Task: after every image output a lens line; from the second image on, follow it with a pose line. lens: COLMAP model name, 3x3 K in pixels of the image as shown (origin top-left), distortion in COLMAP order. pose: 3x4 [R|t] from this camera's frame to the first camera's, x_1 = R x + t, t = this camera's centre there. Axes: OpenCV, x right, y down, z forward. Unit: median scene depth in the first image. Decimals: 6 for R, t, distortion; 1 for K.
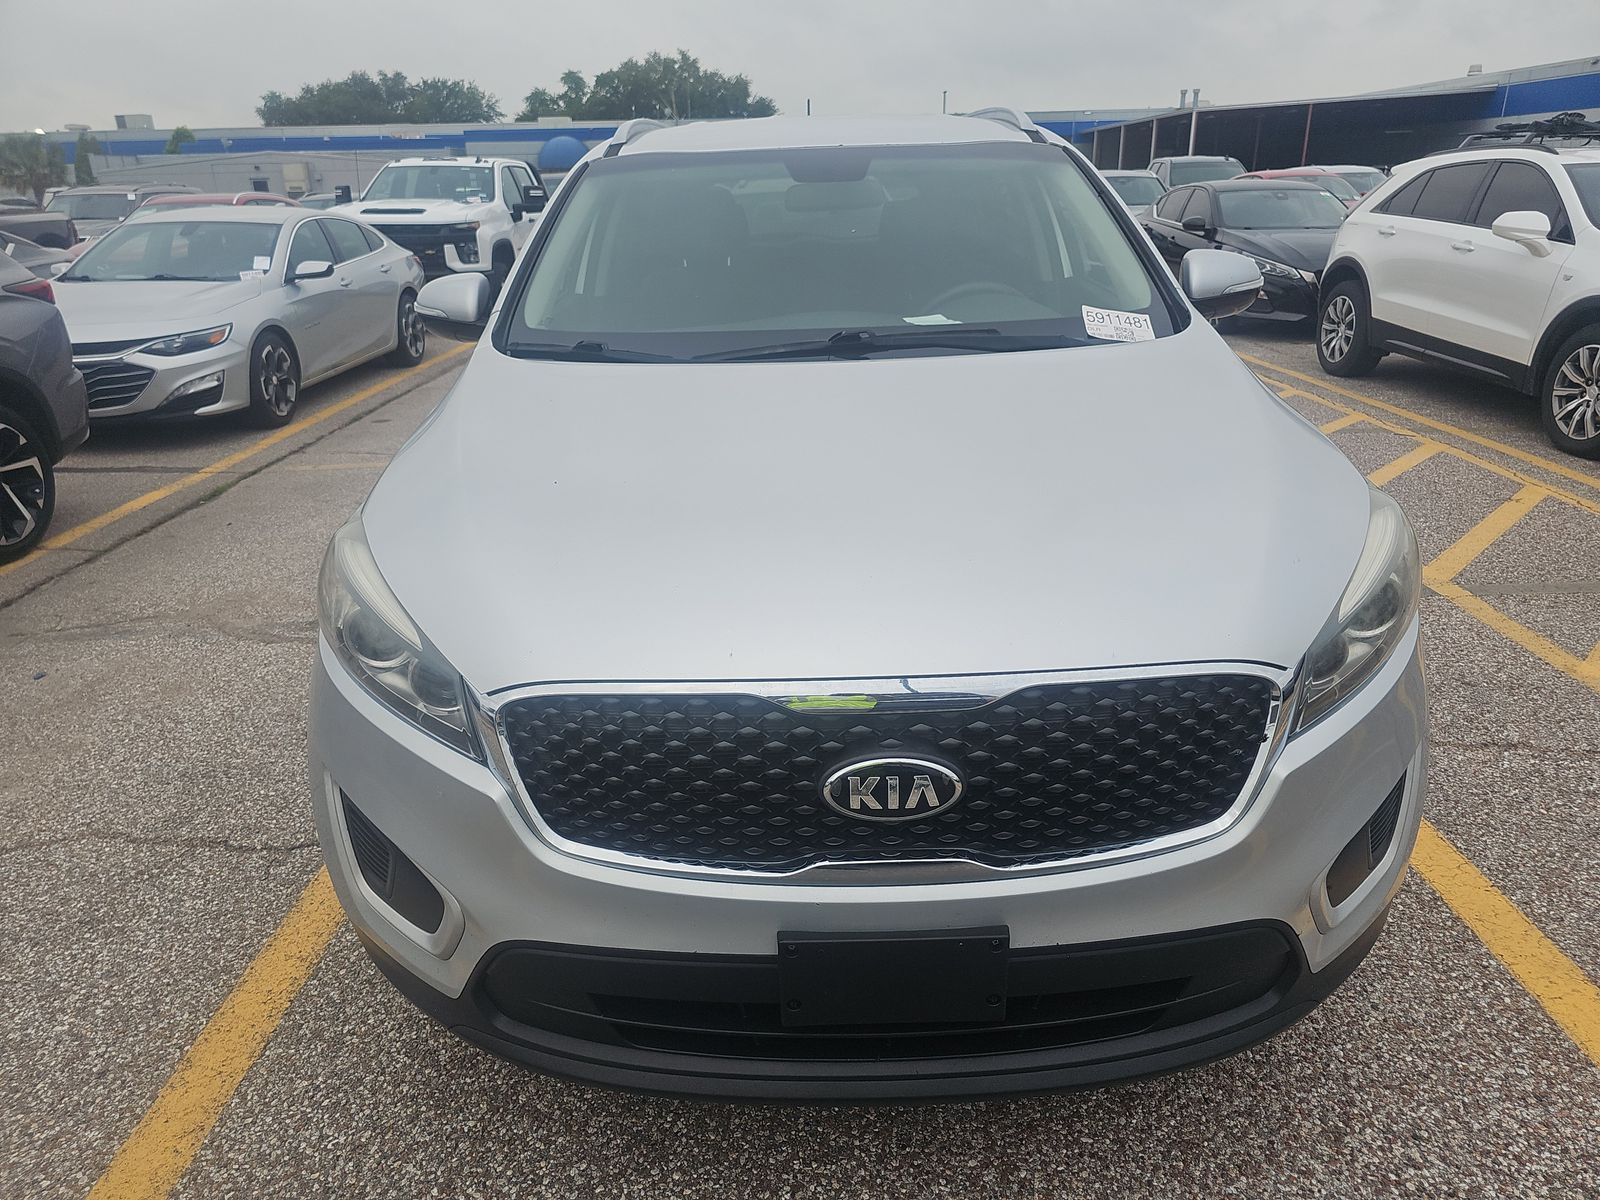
lens RADIAL K [[1087.8, 0, 800.0], [0, 1087.8, 600.0], [0, 0, 1]] dist [0.019430, -0.001903]
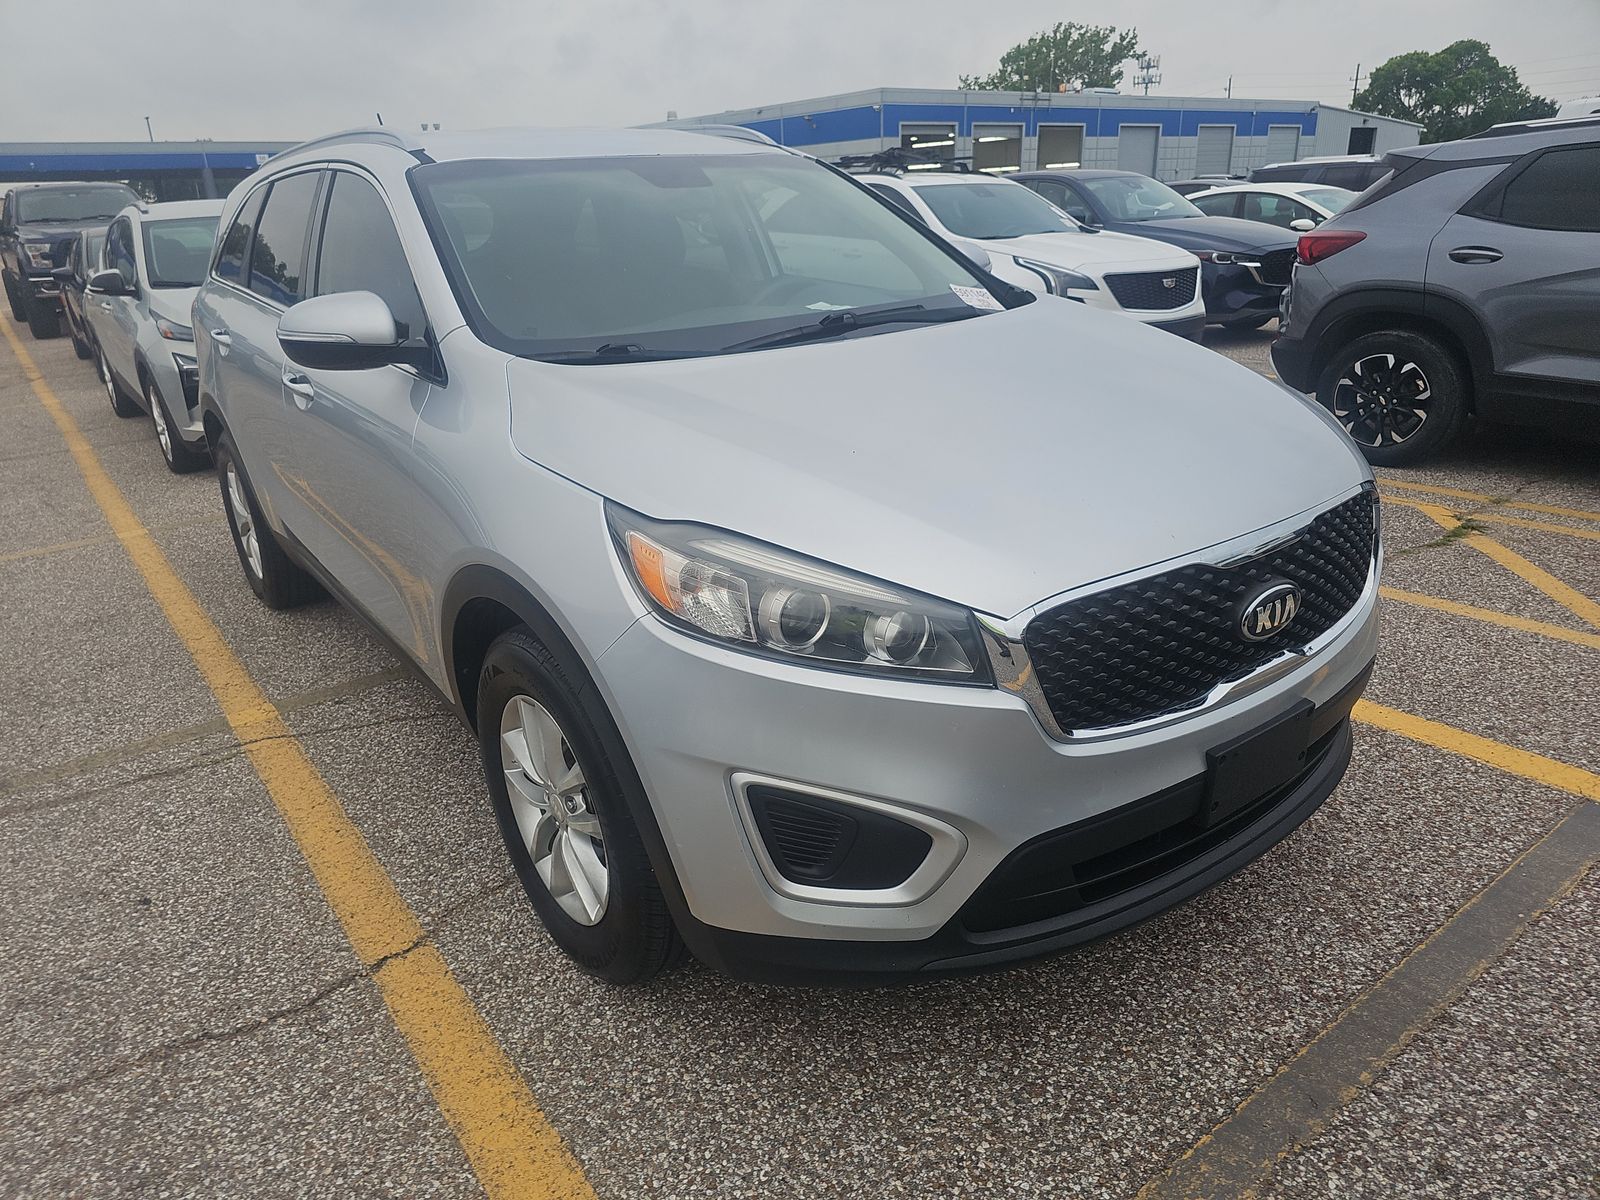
lens RADIAL K [[1066.3, 0, 800.0], [0, 1066.3, 600.0], [0, 0, 1]] dist [0.082405, -0.078324]
pose [[0.804462, -0.215870, 0.553391, -0.800863], [0.228736, 0.972363, 0.046793, -0.024925], [-0.548198, 0.088937, 0.831606, 0.154958]]
